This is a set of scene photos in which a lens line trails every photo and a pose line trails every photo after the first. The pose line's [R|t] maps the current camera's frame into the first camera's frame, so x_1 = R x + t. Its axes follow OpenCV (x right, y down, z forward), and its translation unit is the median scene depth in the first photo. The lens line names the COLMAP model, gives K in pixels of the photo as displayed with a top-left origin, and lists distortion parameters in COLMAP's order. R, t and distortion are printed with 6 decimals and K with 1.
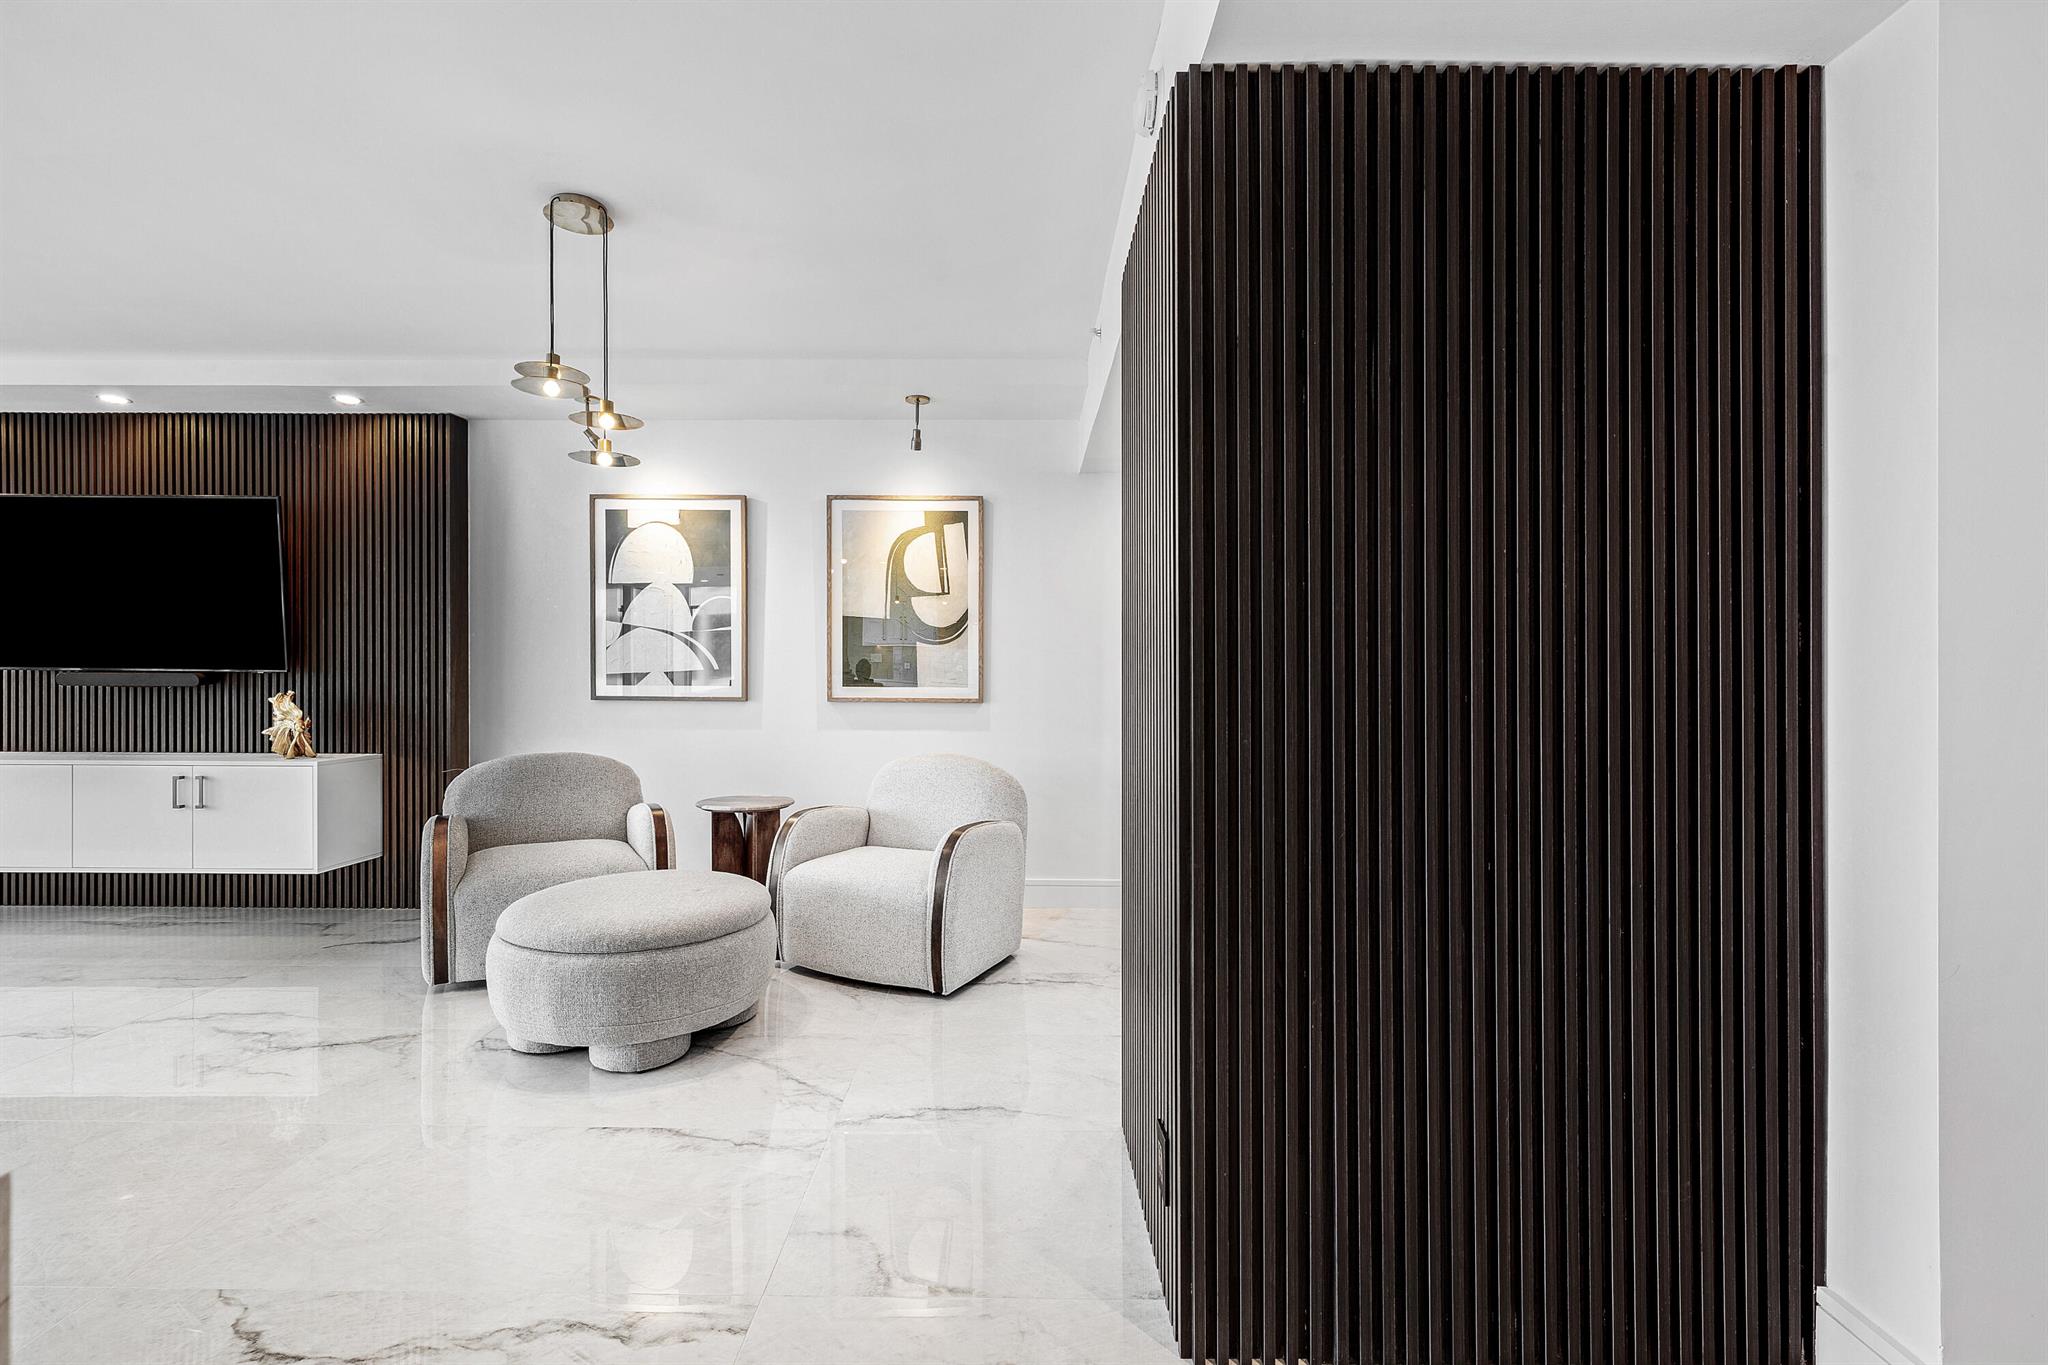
lens RADIAL K [[878.4, 0, 1024.7], [0, 878.4, 691.6], [0, 0, 1]] dist [-0.006542, 0.000436]
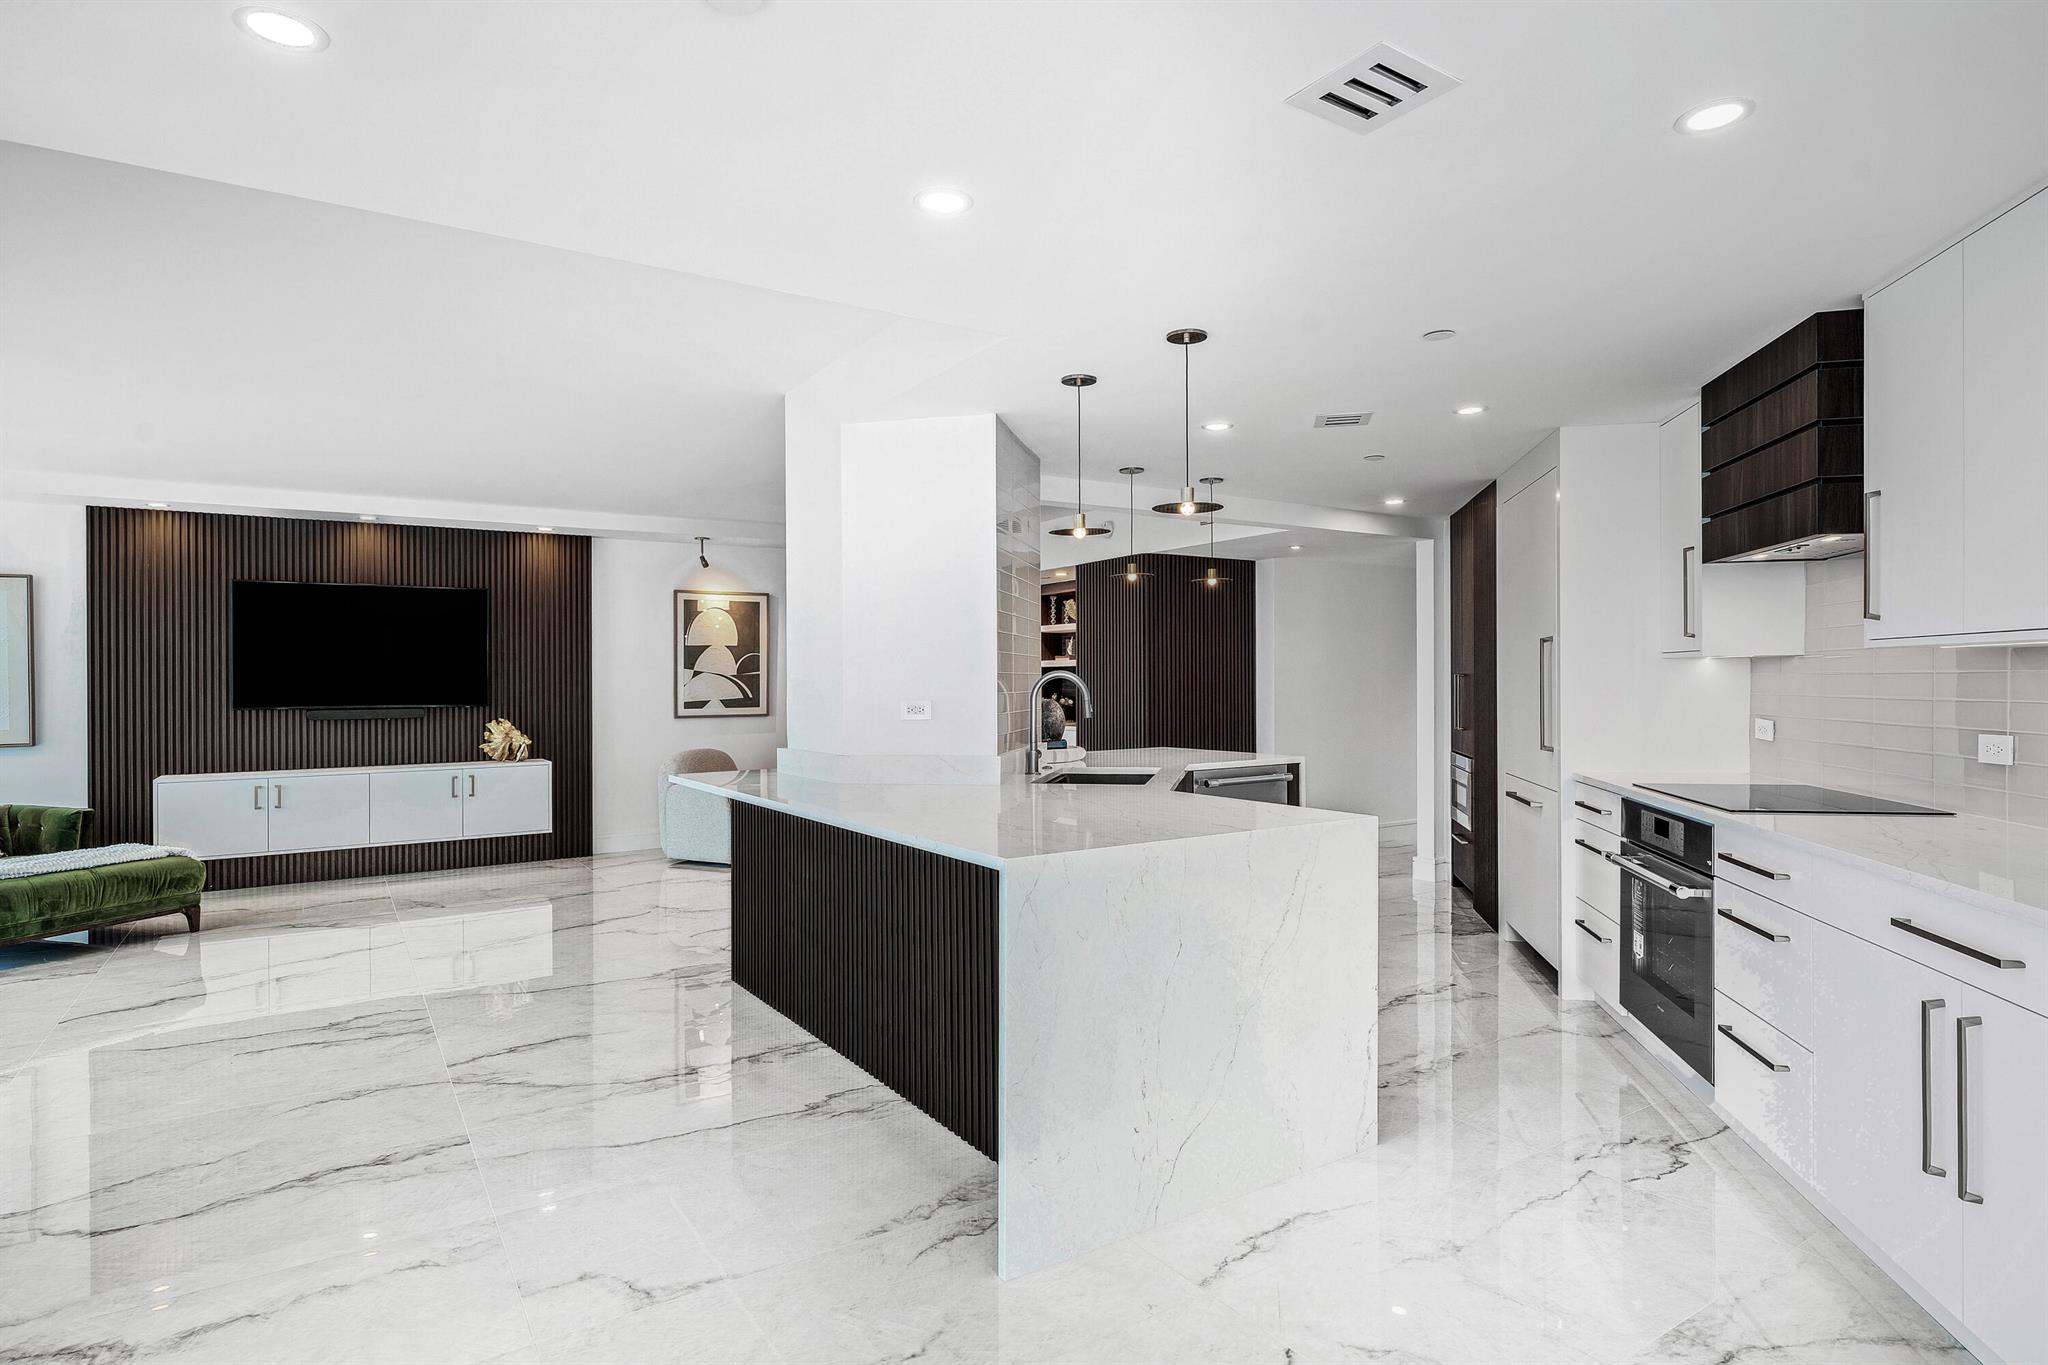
lens RADIAL K [[1100.6, 0, 1059.1], [0, 1100.6, 674.4], [0, 0, 1]] dist [-0.005604, -0.000324]
pose [[0.825441, -0.010267, 0.564395, -1.205505], [0.025599, 0.999487, -0.019256, -0.016219], [-0.563907, 0.030343, 0.825280, -1.200546]]
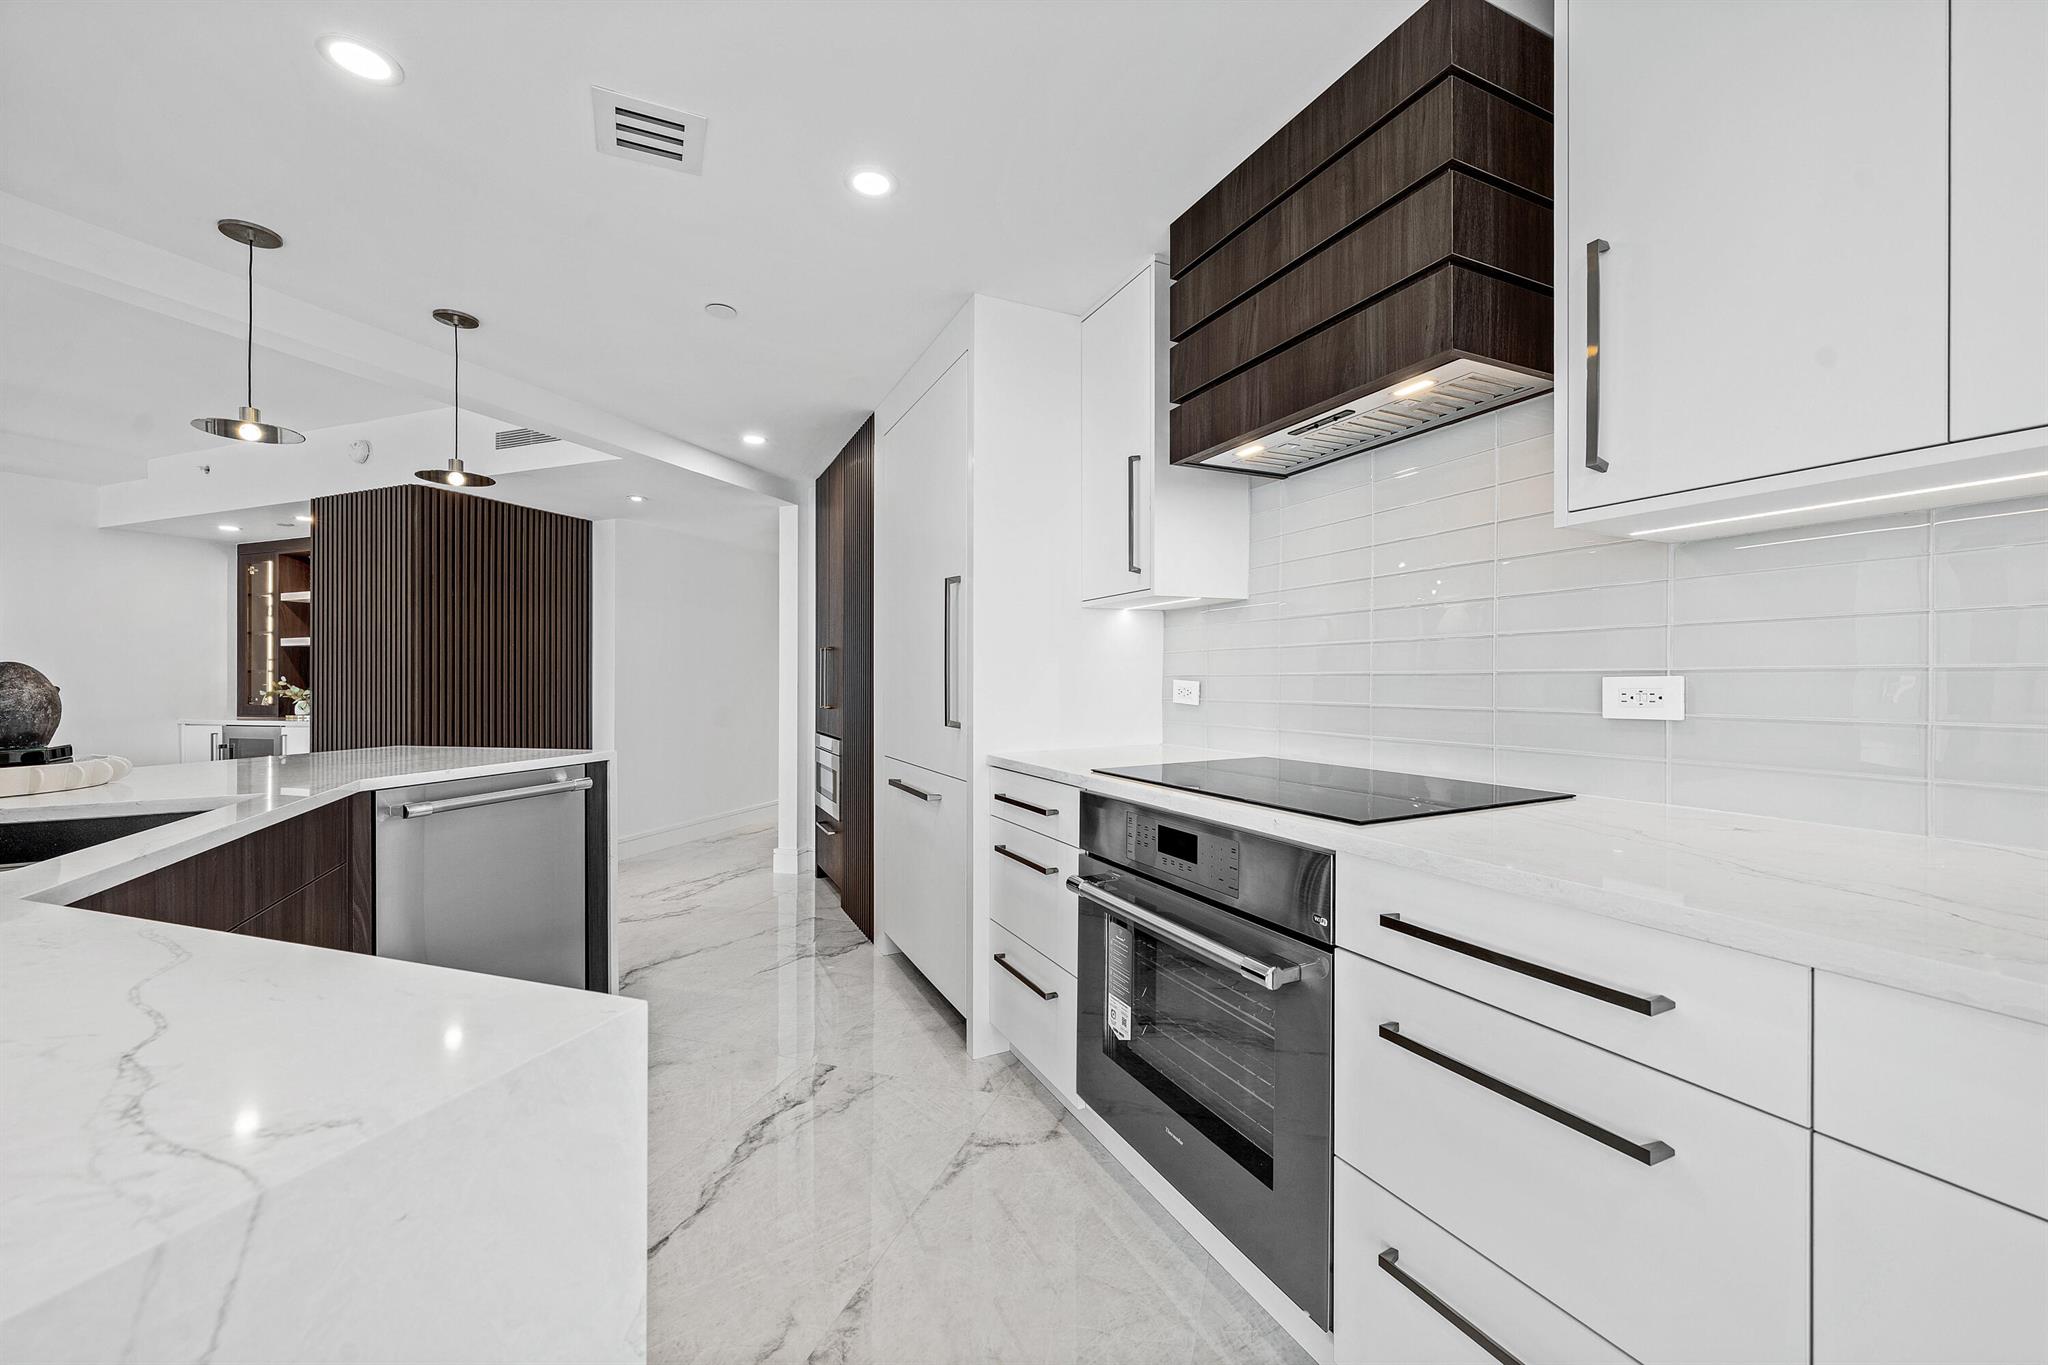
lens RADIAL K [[768.6, 0, 1031.7], [0, 768.6, 653.4], [0, 0, 1]] dist [-0.003542, -0.000195]
pose [[0.330887, 0.017528, 0.943507, -0.635752], [0.035827, 0.998873, -0.031121, 0.020605], [-0.942990, 0.044100, 0.329887, -0.756996]]
